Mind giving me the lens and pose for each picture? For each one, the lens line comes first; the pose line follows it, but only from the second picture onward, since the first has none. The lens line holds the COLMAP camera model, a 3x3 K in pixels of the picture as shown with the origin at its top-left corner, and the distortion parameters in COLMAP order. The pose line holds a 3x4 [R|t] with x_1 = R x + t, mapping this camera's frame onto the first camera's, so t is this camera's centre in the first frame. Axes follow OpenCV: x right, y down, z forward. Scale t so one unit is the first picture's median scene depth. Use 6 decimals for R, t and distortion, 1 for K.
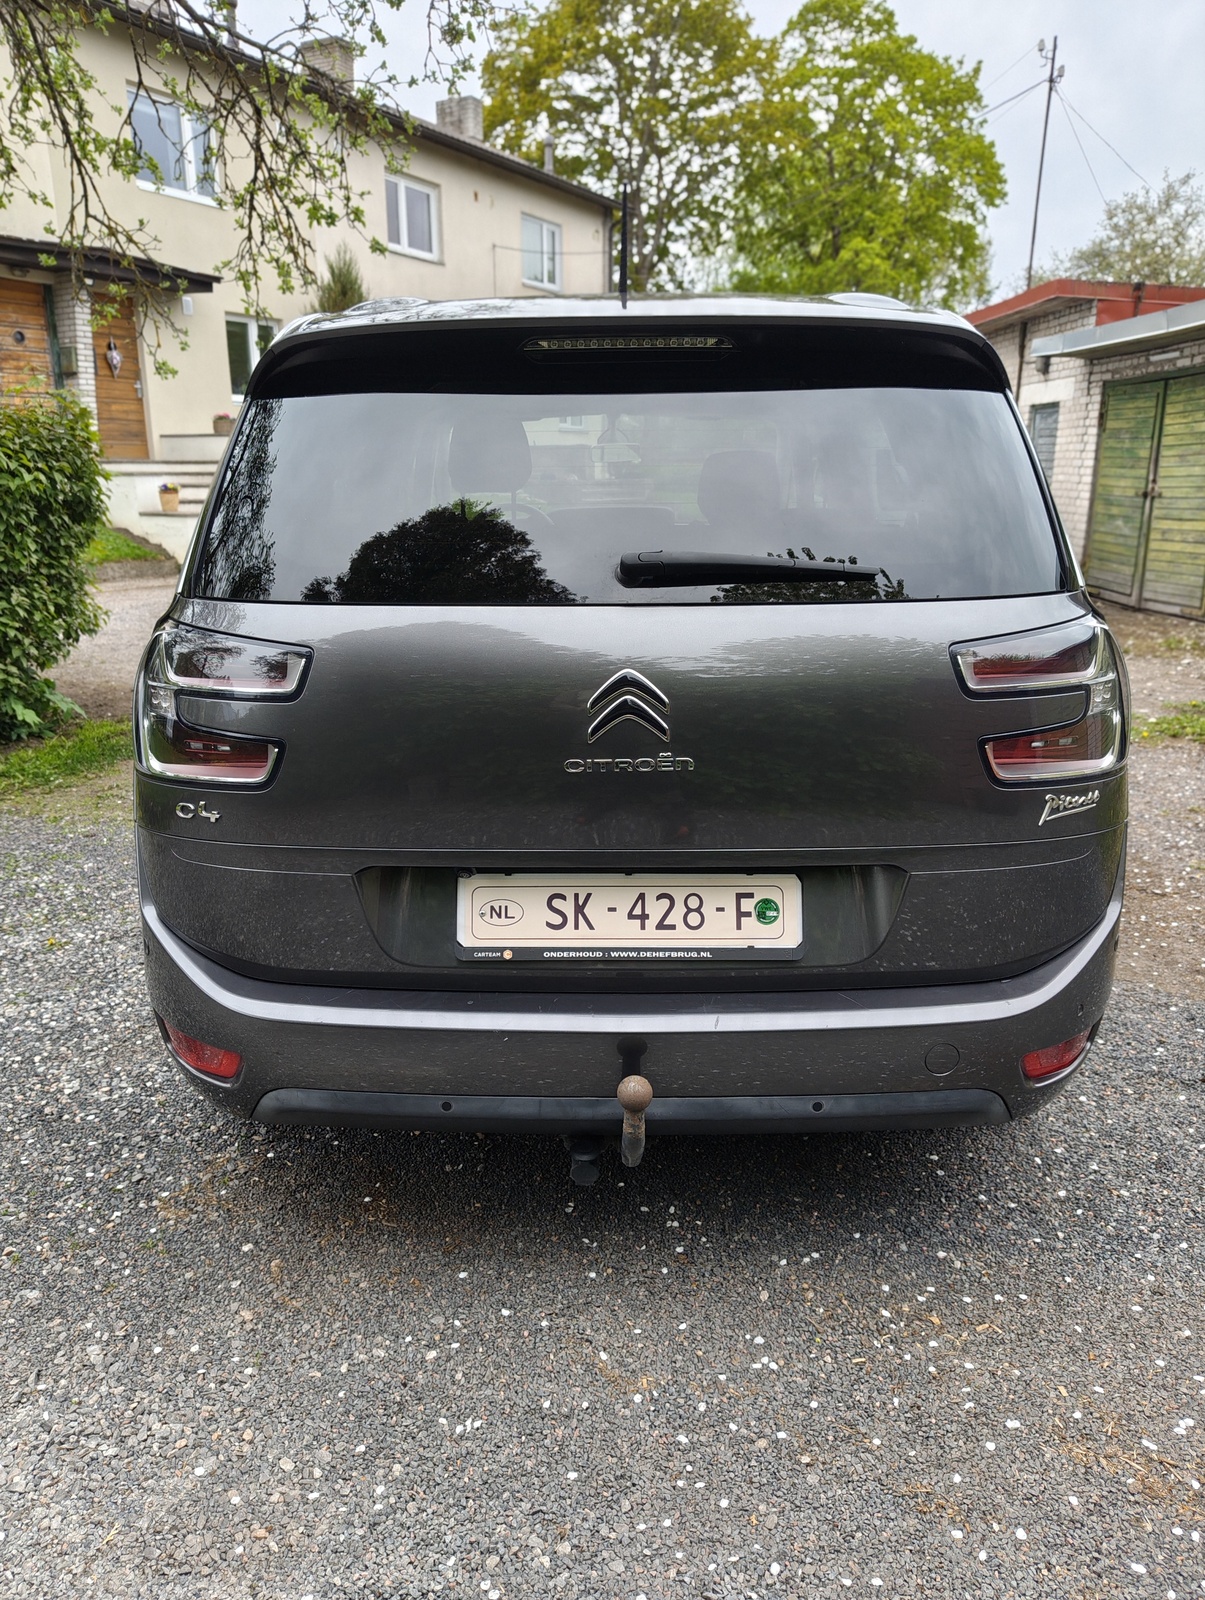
lens RADIAL K [[1120.6, 0, 604.6], [0, 1120.6, 799.4], [0, 0, 1]] dist [0.008741, -0.010983]
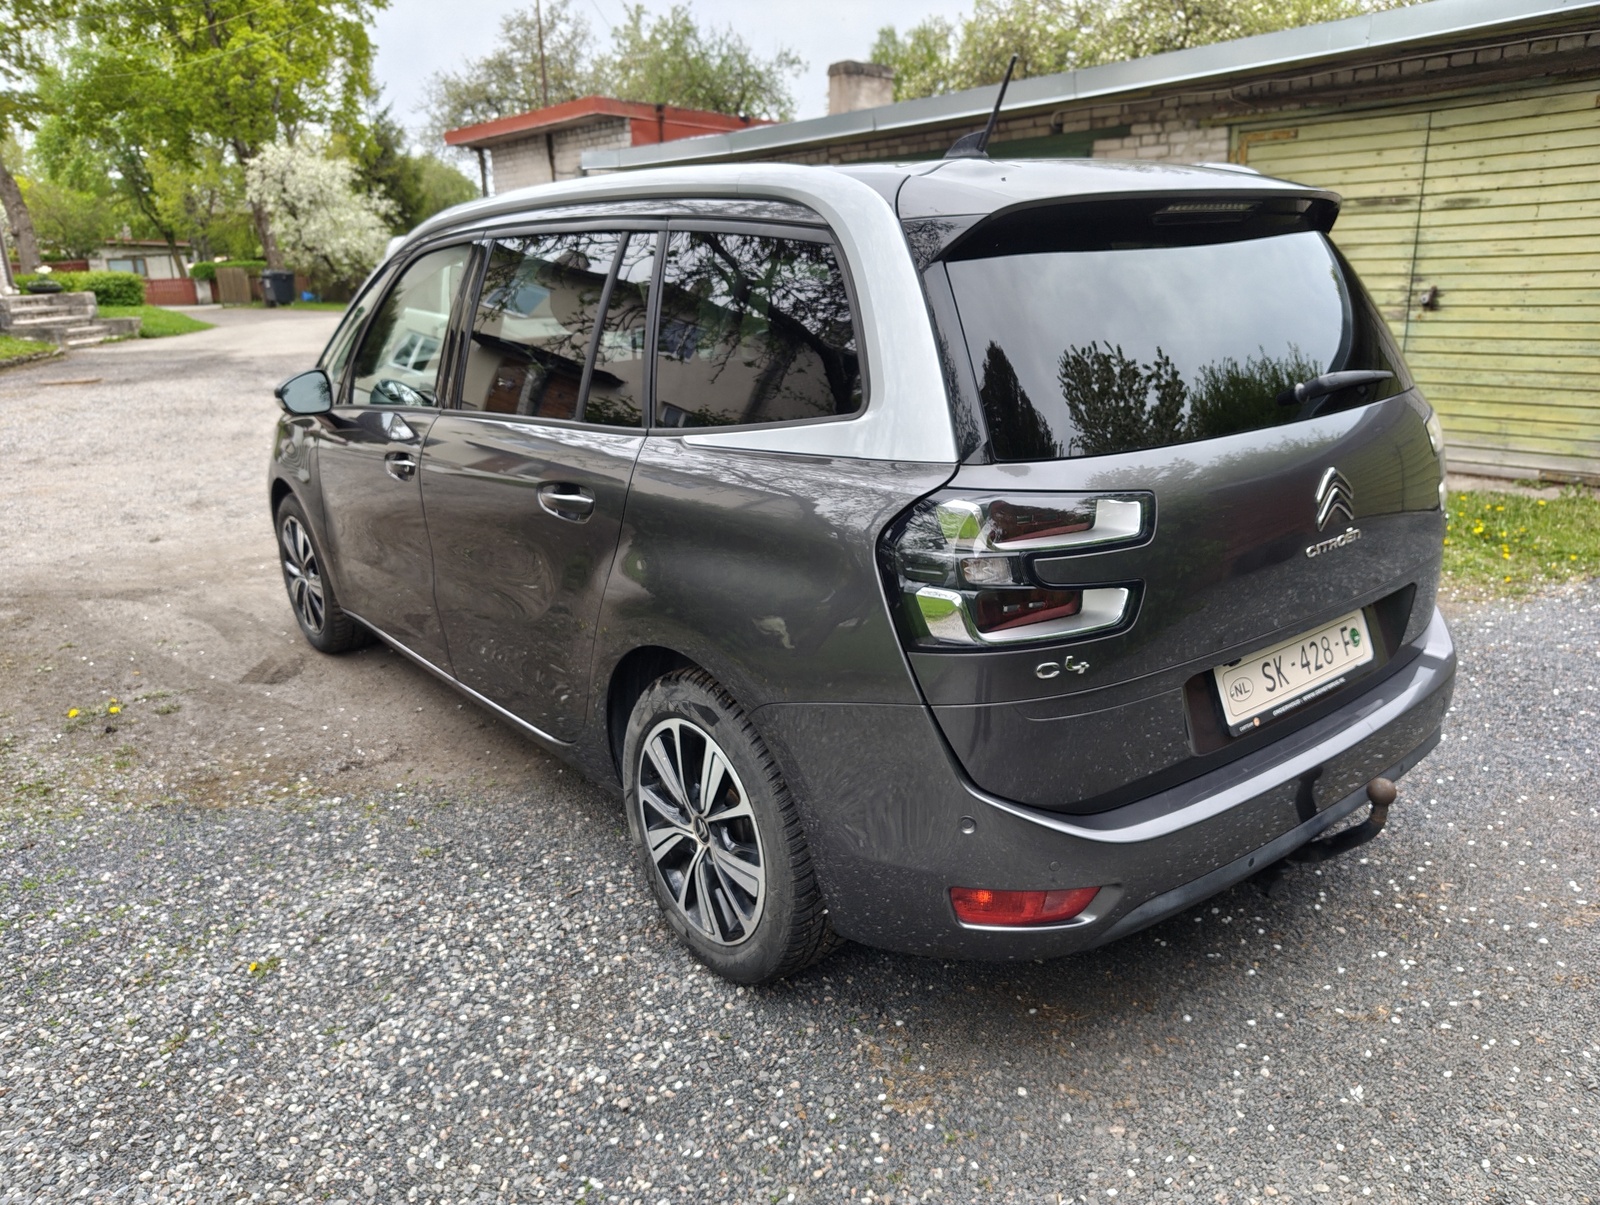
lens RADIAL K [[1120.6, 0, 806.9], [0, 1120.6, 597.7], [0, 0, 1]] dist [0.008741, -0.010983]
pose [[0.781907, -0.204424, 0.588924, -1.132067], [0.204724, 0.976513, 0.067153, -0.167865], [-0.588820, 0.068060, 0.805394, 0.309778]]
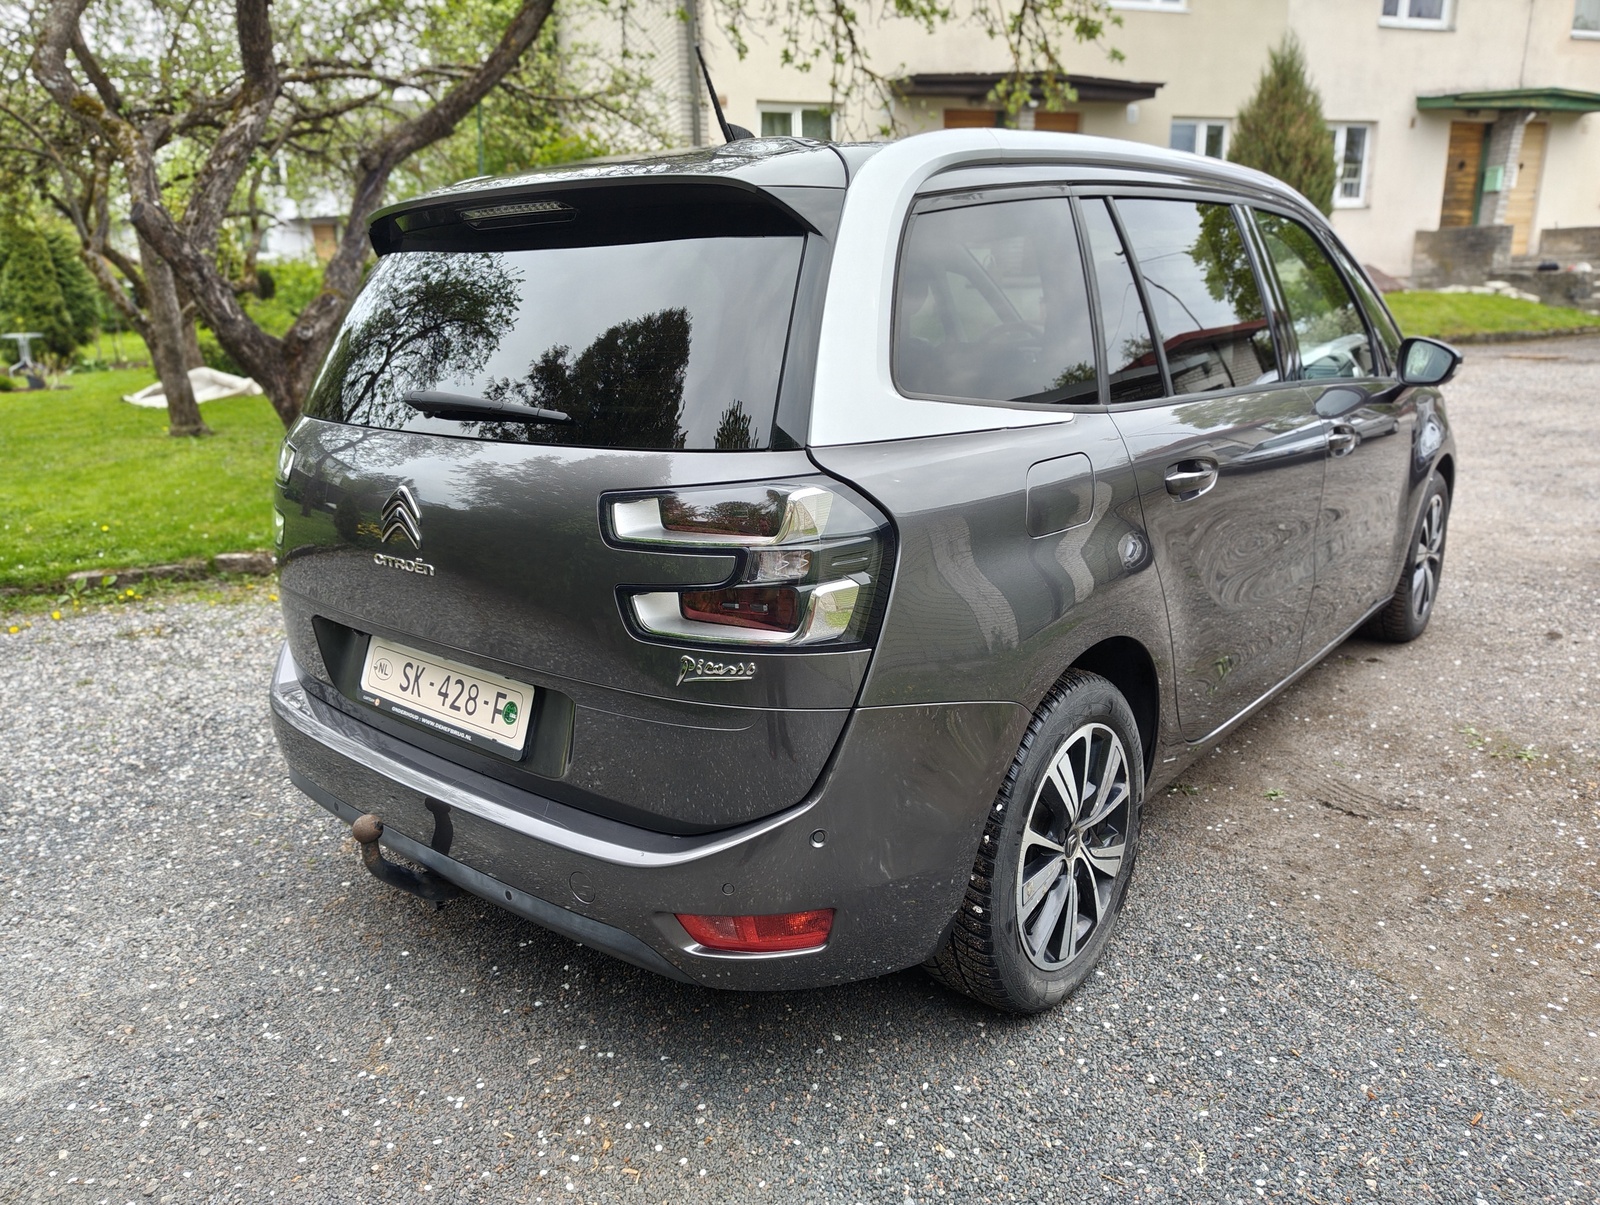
lens RADIAL K [[1120.6, 0, 800.9], [0, 1120.6, 604.6], [0, 0, 1]] dist [0.008741, -0.010983]
pose [[0.774551, 0.157378, -0.612620, 1.039753], [-0.153961, 0.986330, 0.058725, -0.117990], [0.613488, 0.048834, 0.788193, 0.287579]]
